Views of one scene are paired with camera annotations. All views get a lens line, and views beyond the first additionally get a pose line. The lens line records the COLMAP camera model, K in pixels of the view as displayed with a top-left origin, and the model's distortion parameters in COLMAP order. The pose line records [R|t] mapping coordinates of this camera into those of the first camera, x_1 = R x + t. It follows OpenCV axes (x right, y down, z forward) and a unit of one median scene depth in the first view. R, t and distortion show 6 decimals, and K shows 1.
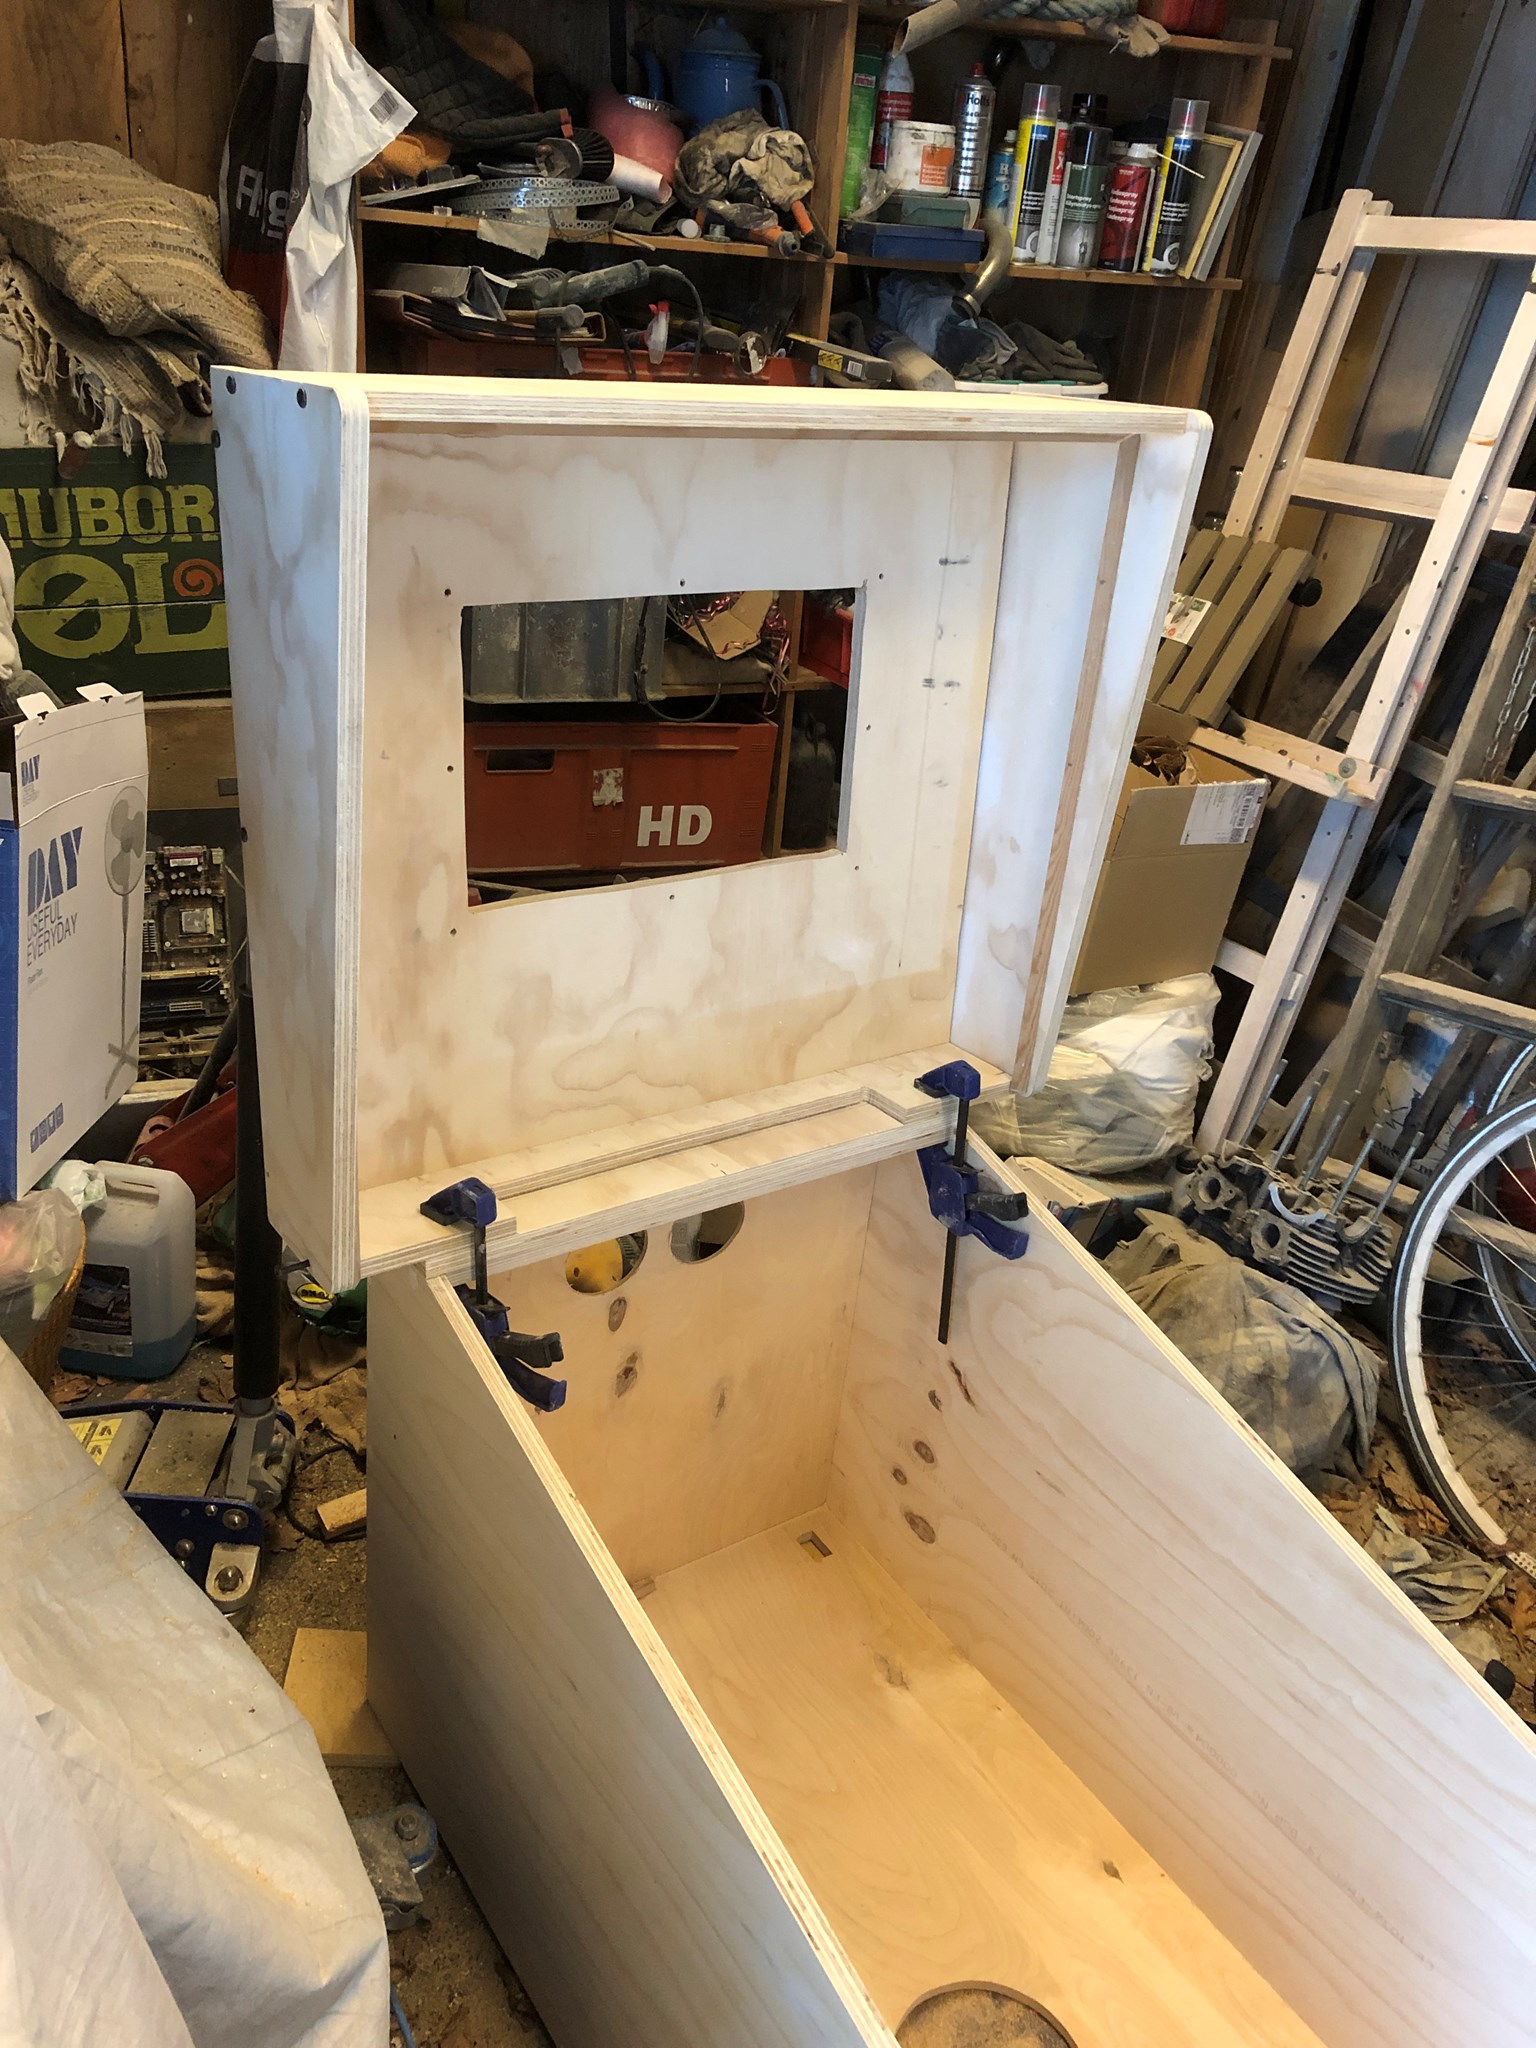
lens RADIAL K [[1663.5, 0, 768.0], [0, 1663.5, 1024.0], [0, 0, 1]] dist [0.017639, 0.006338]
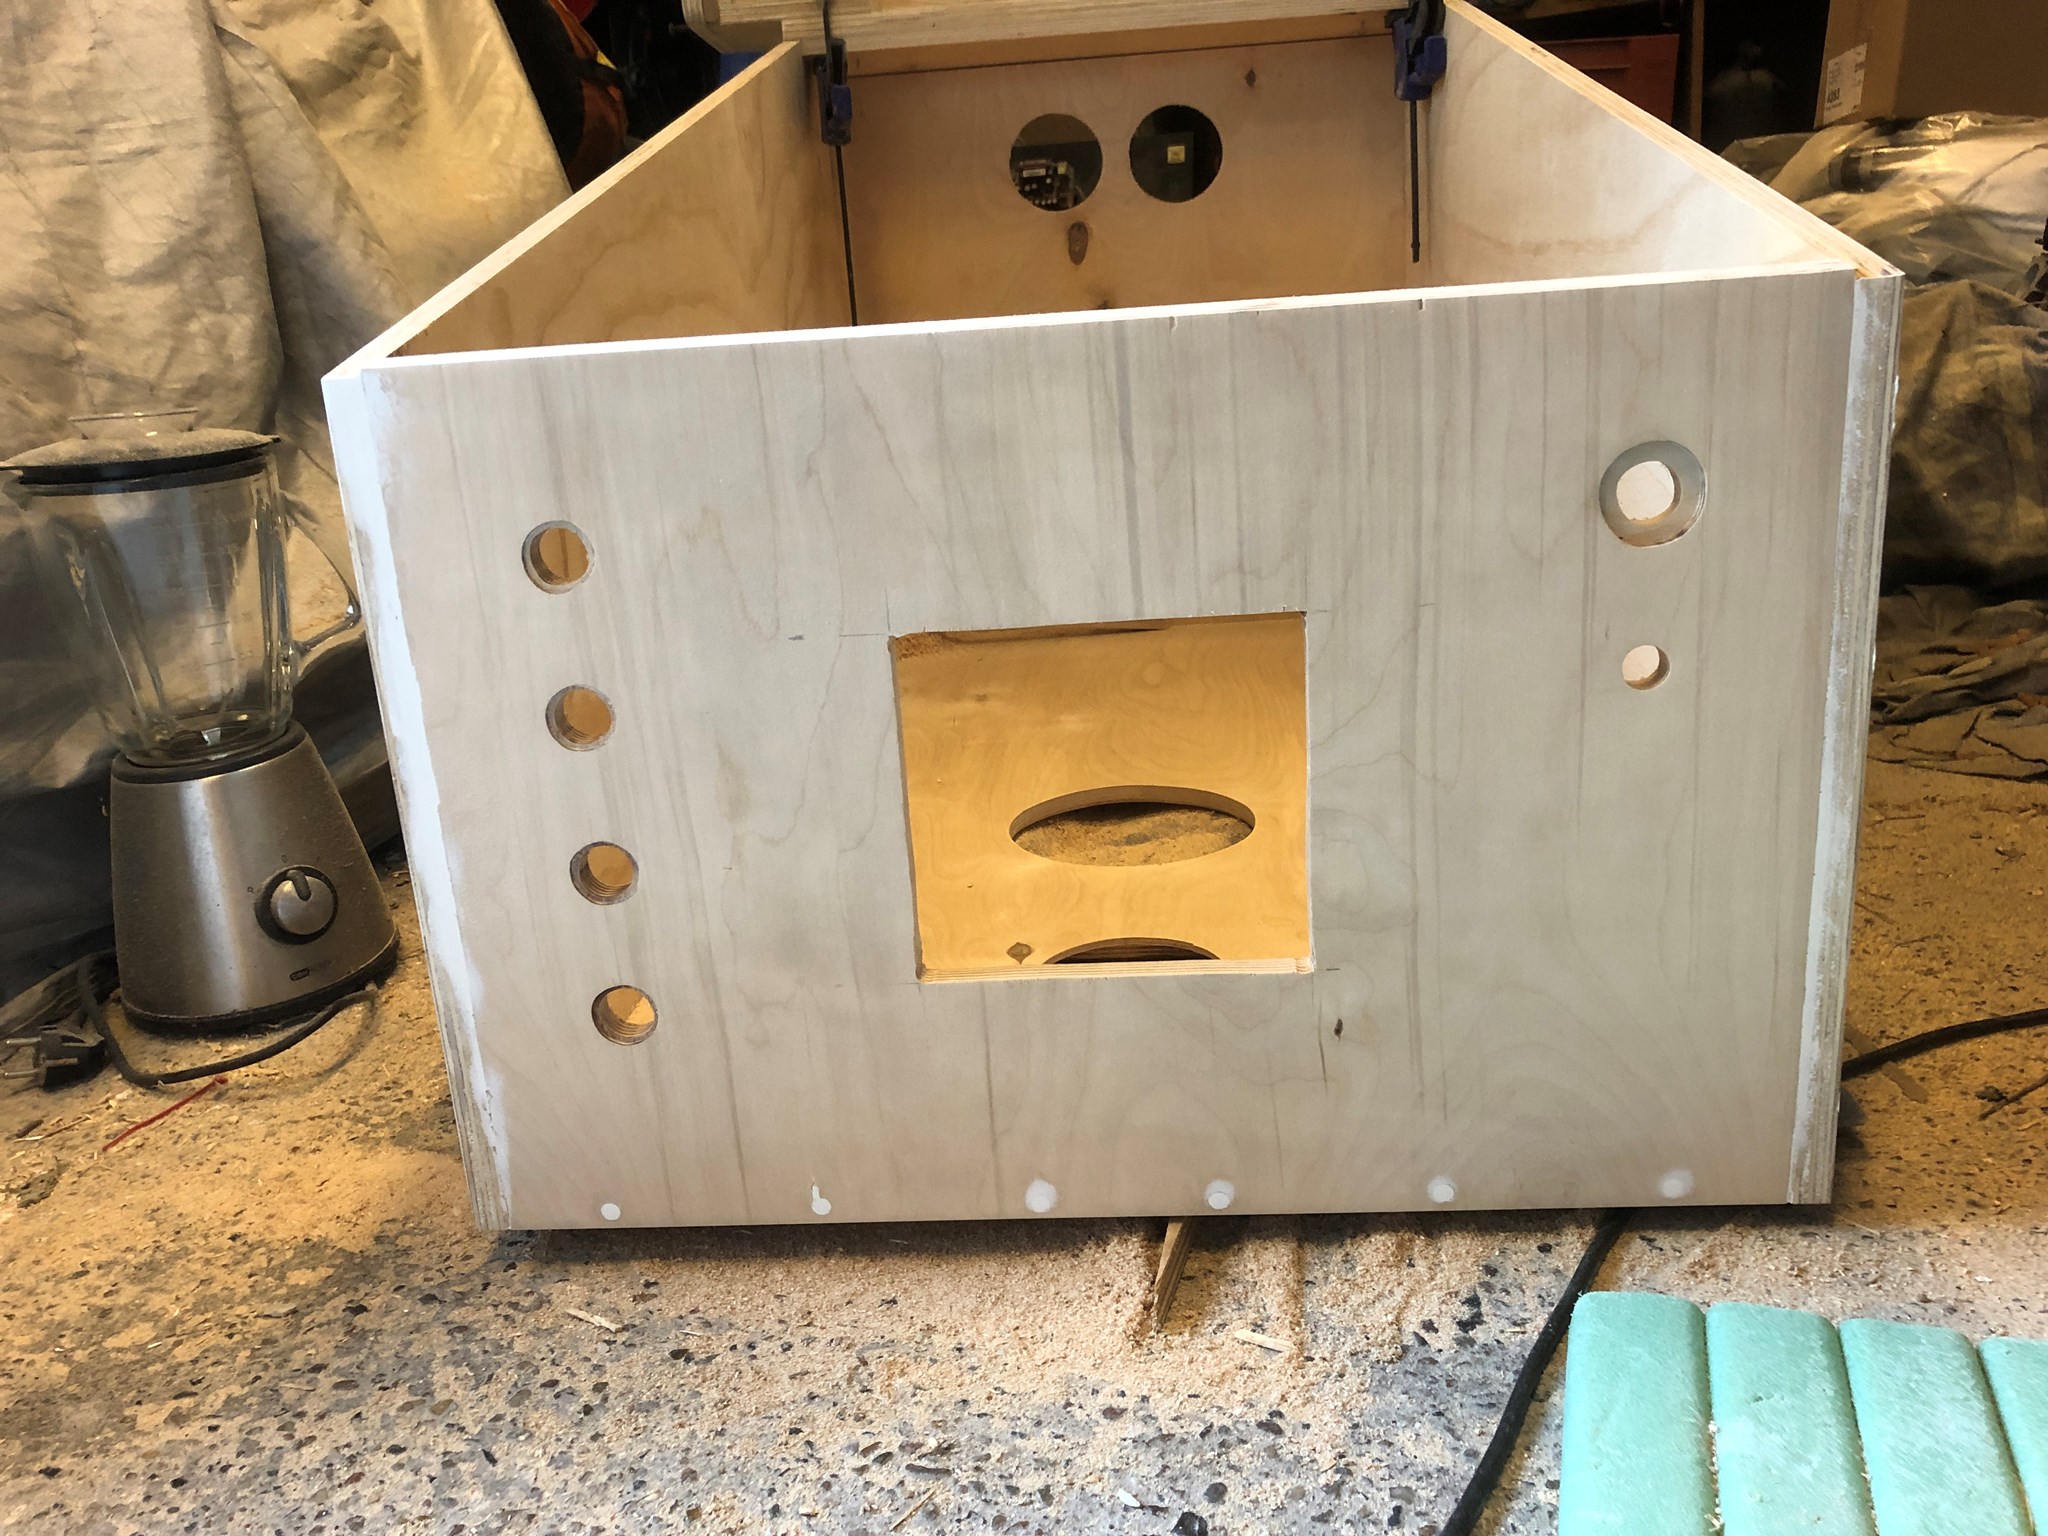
lens RADIAL K [[1663.5, 0, 1024.0], [0, 1663.5, 768.0], [0, 0, 1]] dist [0.017639, 0.006338]
pose [[0.767417, 0.032566, -0.640321, 0.442997], [-0.145178, 0.981595, -0.124072, 0.506823], [0.624495, 0.188176, 0.758021, 0.230846]]
